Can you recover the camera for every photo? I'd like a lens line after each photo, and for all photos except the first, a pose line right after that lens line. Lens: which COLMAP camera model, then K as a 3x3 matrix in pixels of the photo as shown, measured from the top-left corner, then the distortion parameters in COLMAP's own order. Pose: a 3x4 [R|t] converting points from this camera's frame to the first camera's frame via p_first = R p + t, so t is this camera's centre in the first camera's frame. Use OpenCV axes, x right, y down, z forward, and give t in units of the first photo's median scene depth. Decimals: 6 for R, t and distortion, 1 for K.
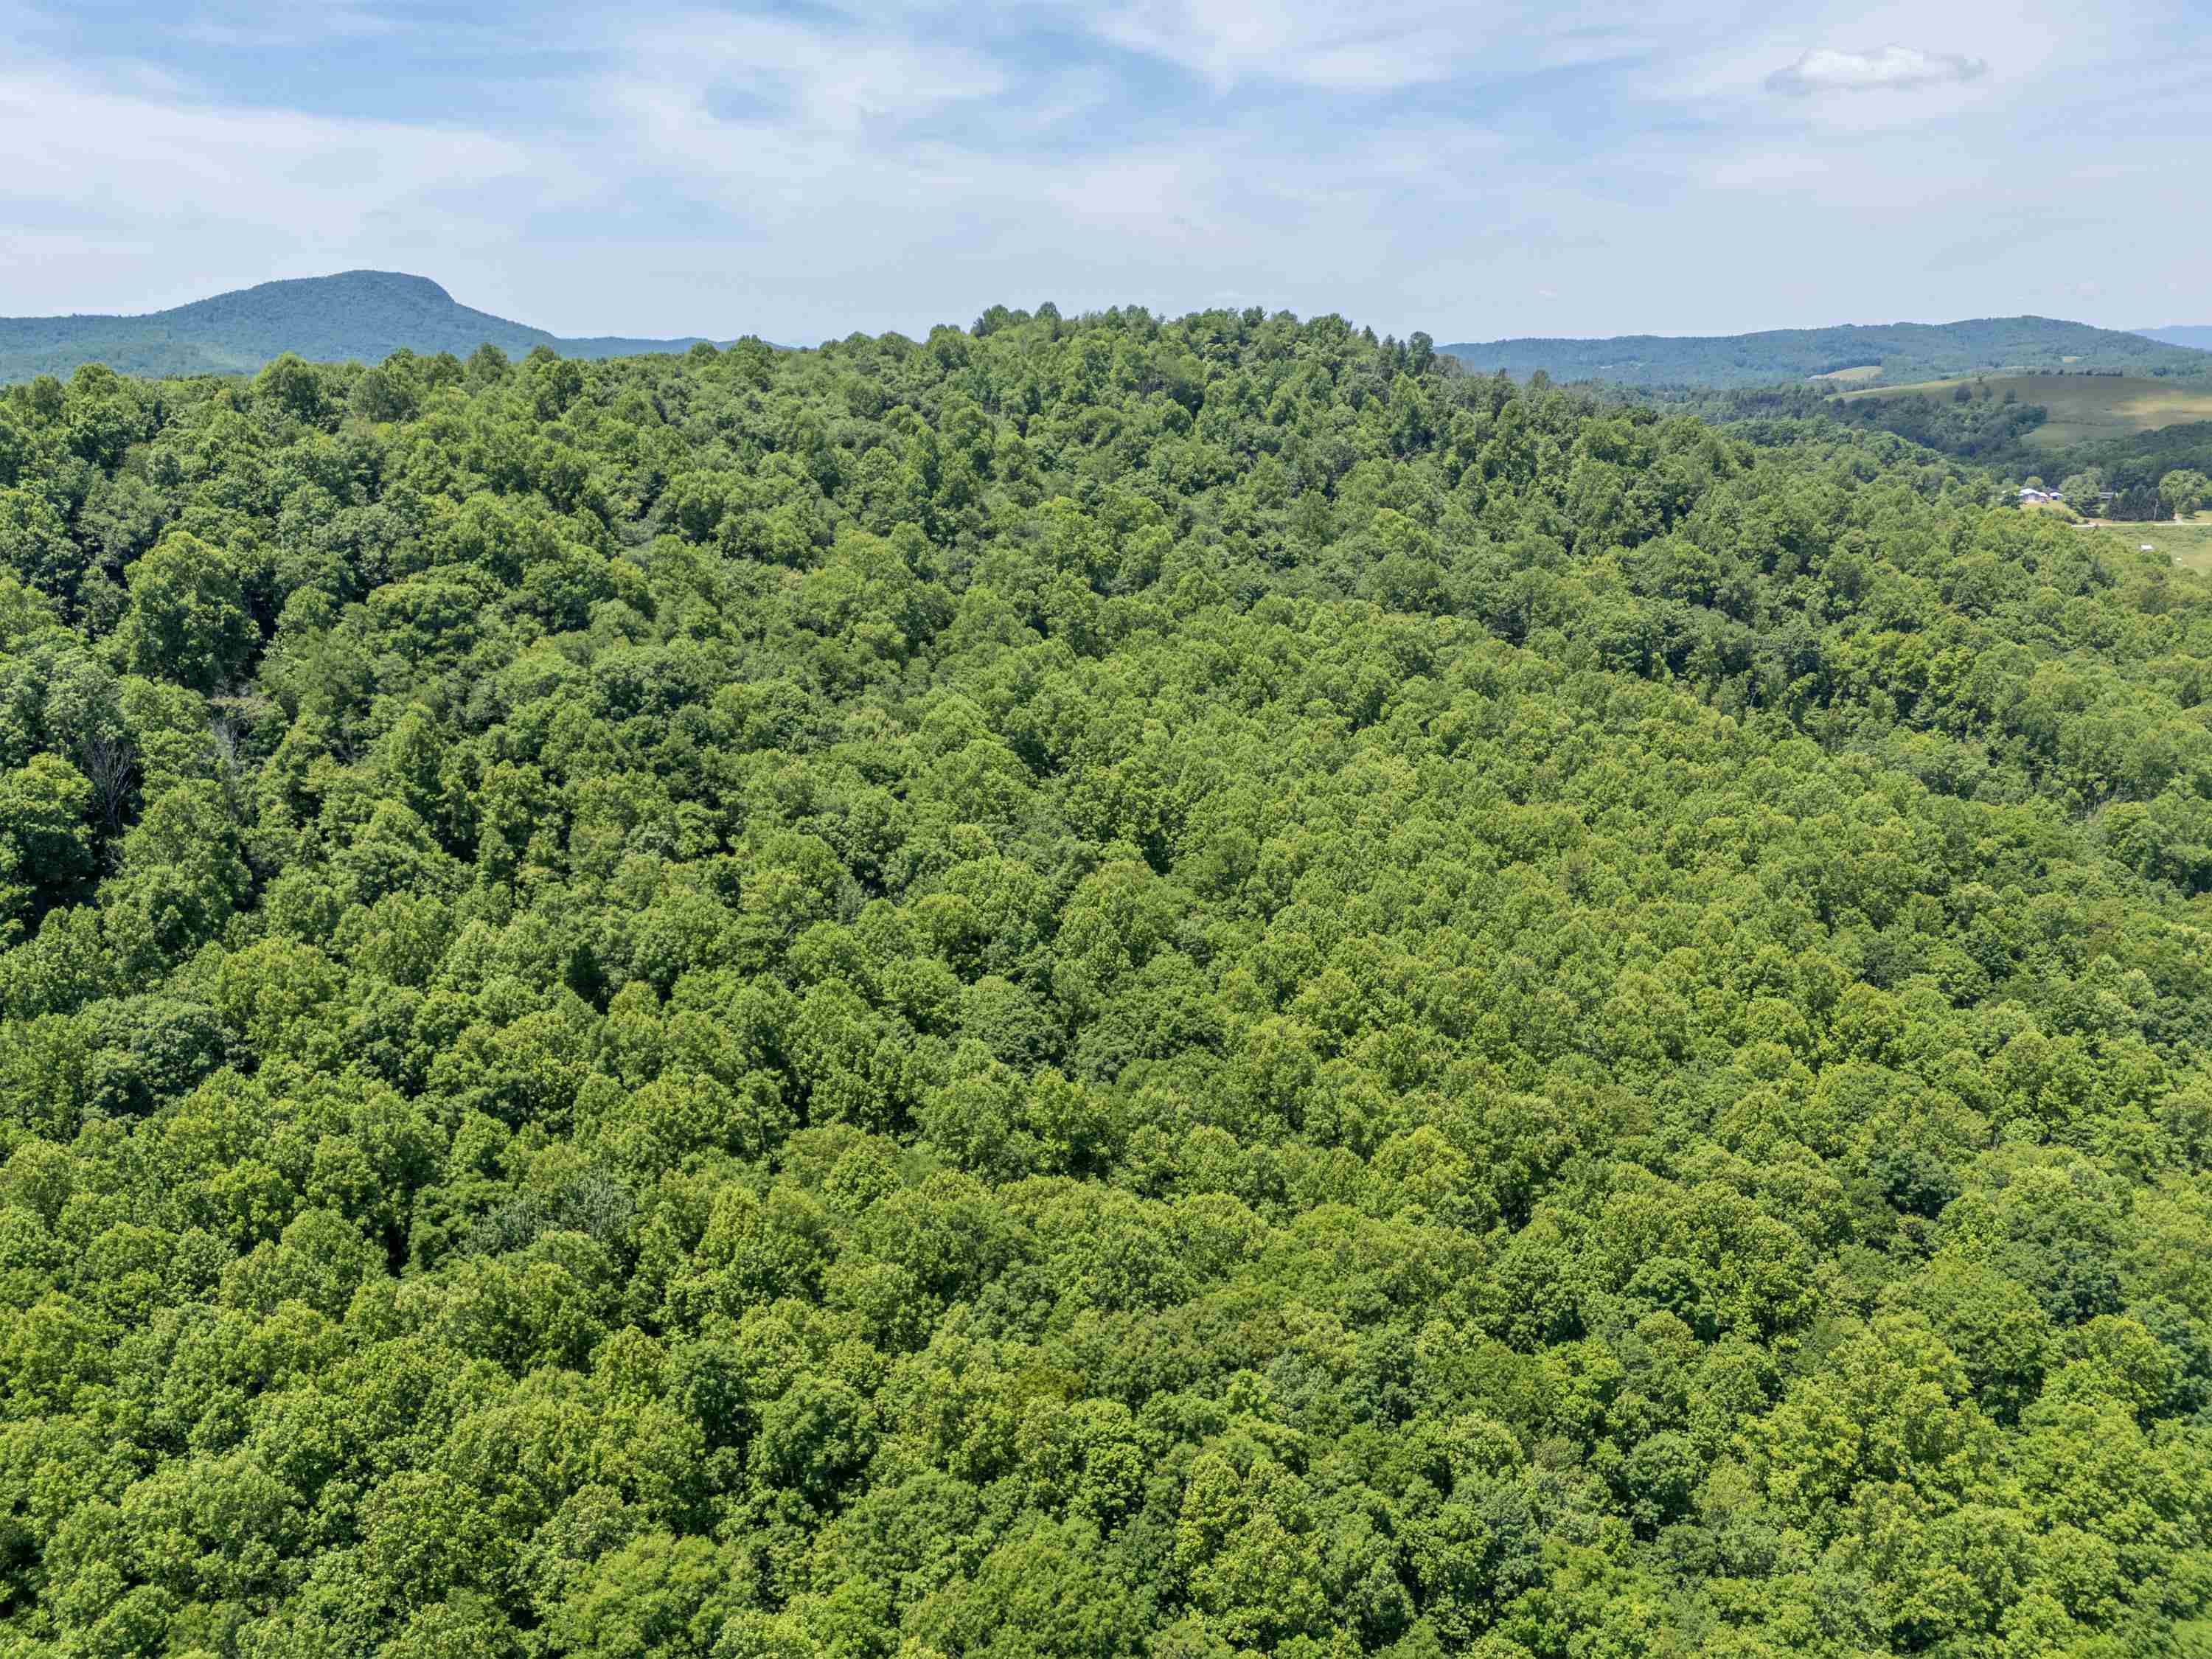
lens RADIAL K [[1644.9, 0, 1096.7], [0, 1644.9, 826.5], [0, 0, 1]] dist [0.082186, -0.074749]
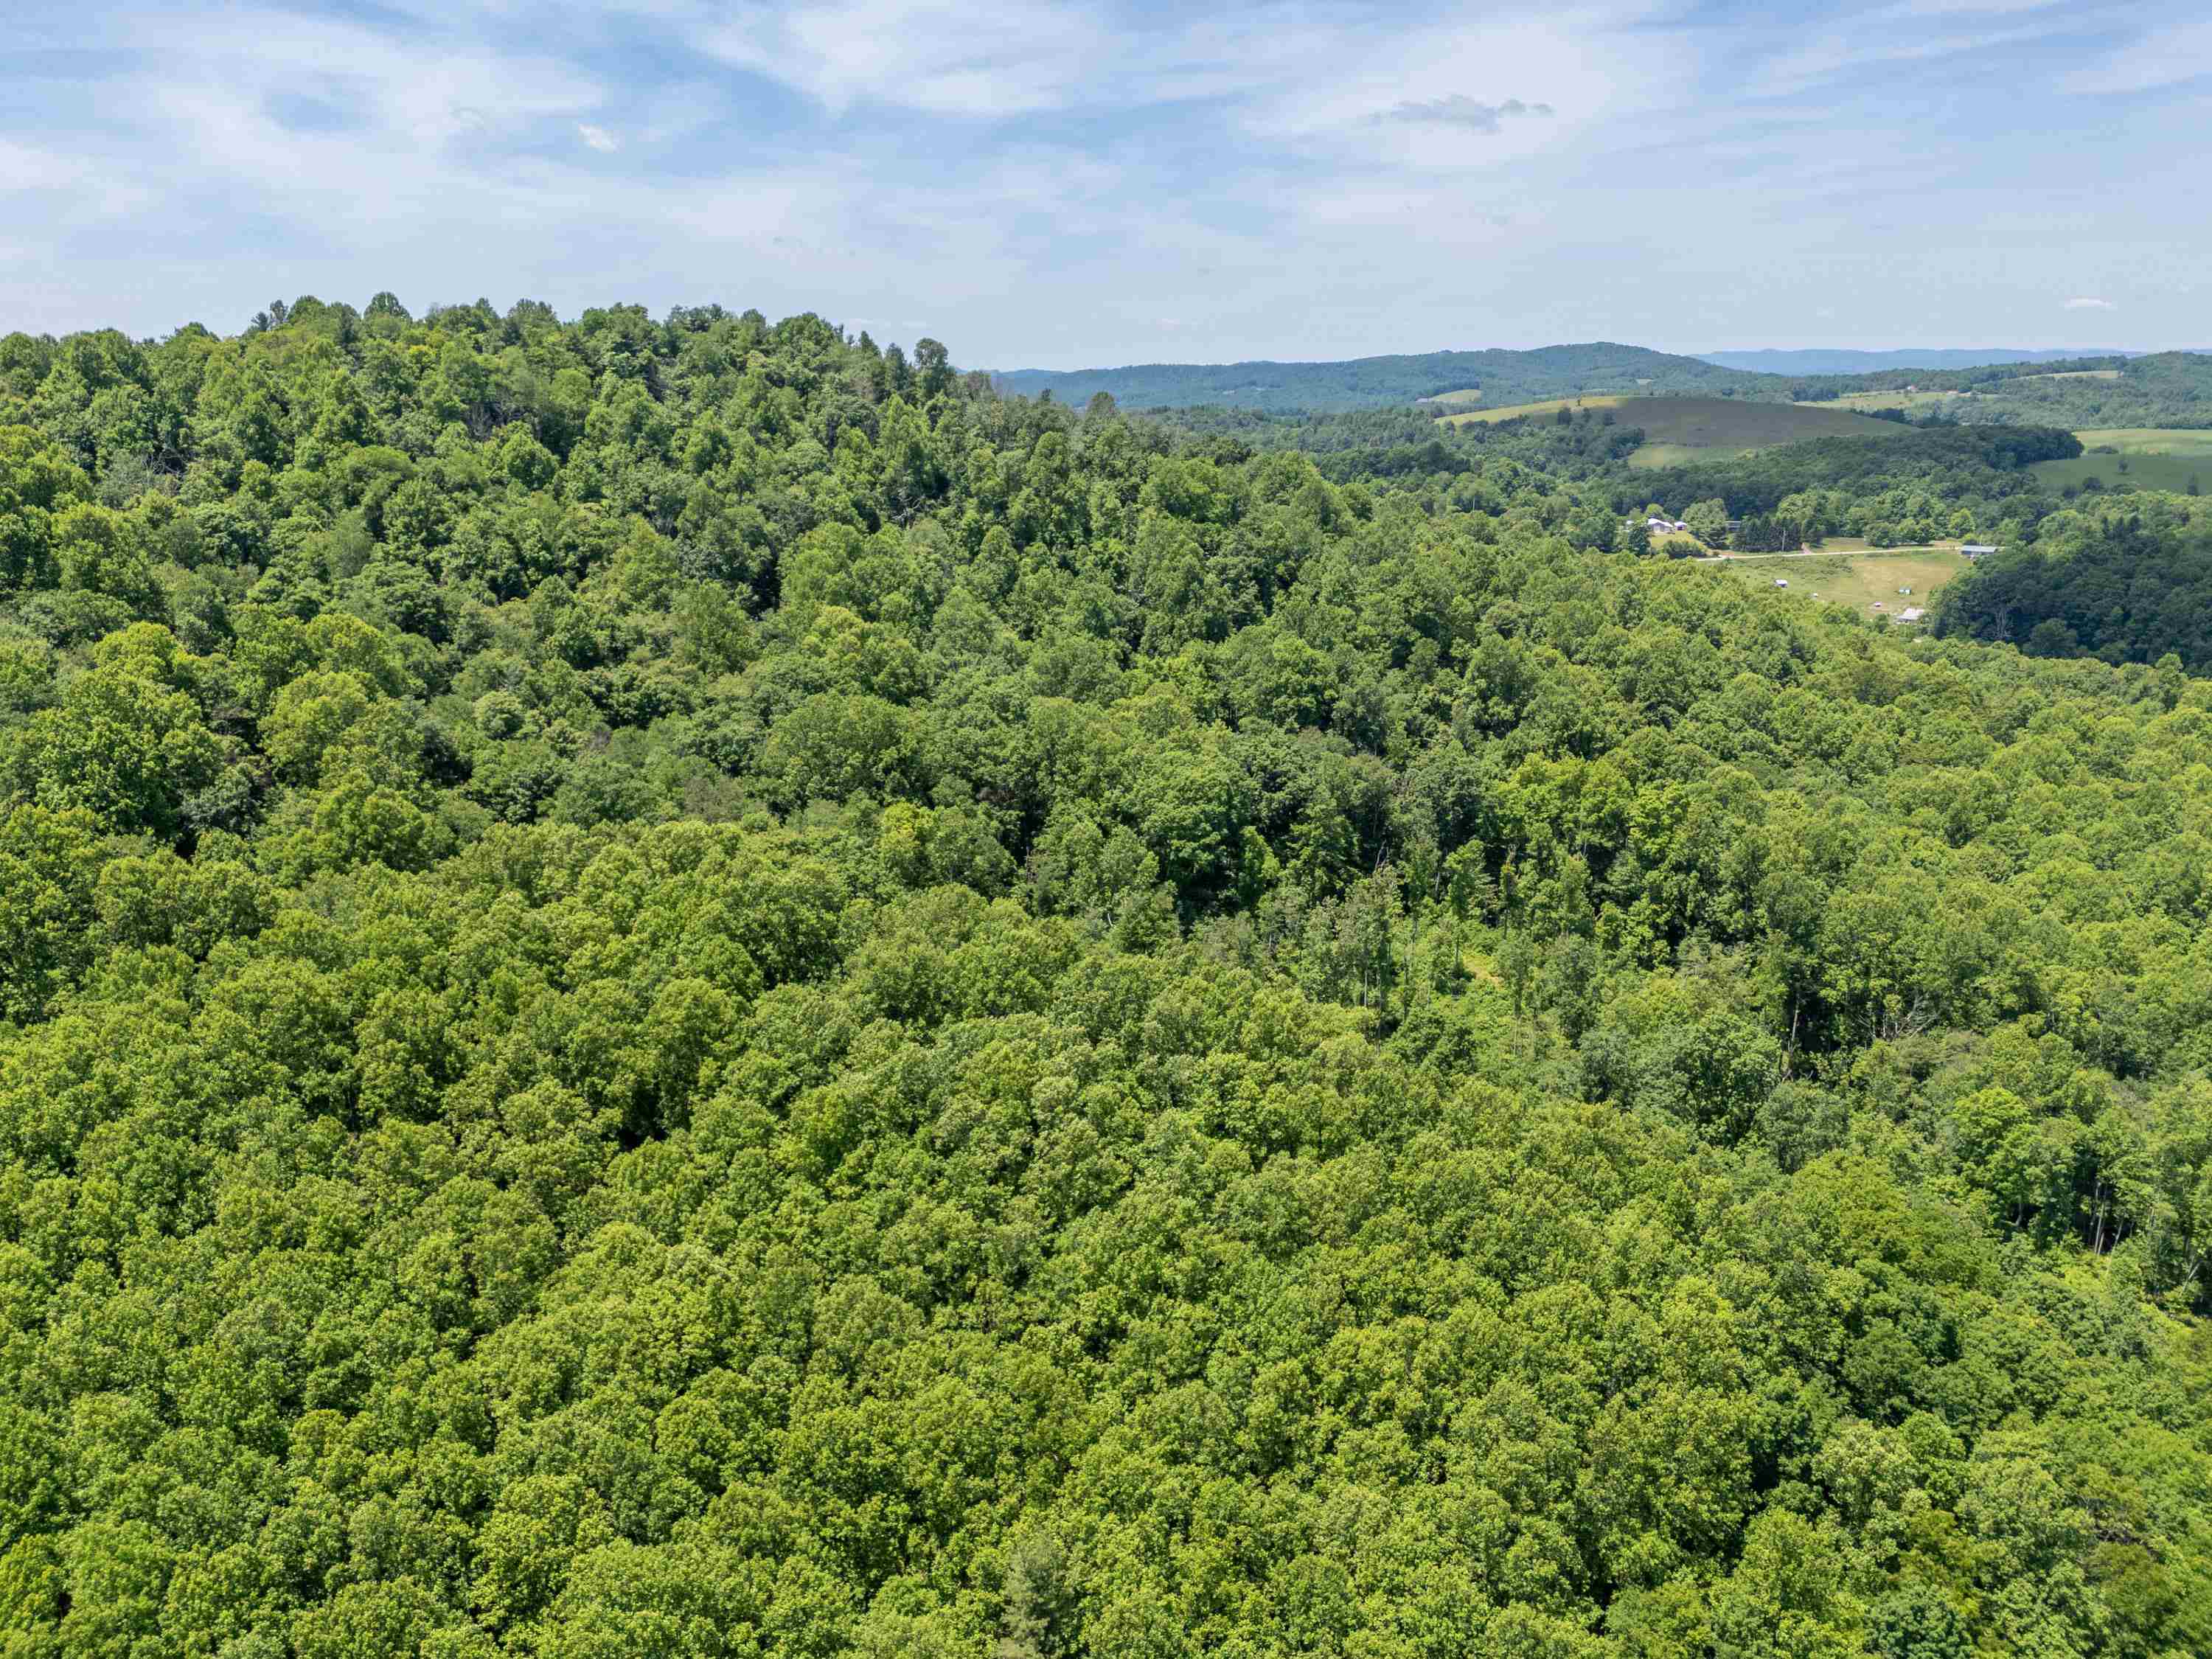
lens RADIAL K [[1644.9, 0, 1094.8], [0, 1644.9, 818.4], [0, 0, 1]] dist [0.082186, -0.074749]
pose [[0.978763, -0.060031, 0.196010, 0.120044], [0.063726, 0.997888, -0.012592, -0.081198], [-0.194840, 0.024815, 0.980521, 0.303305]]
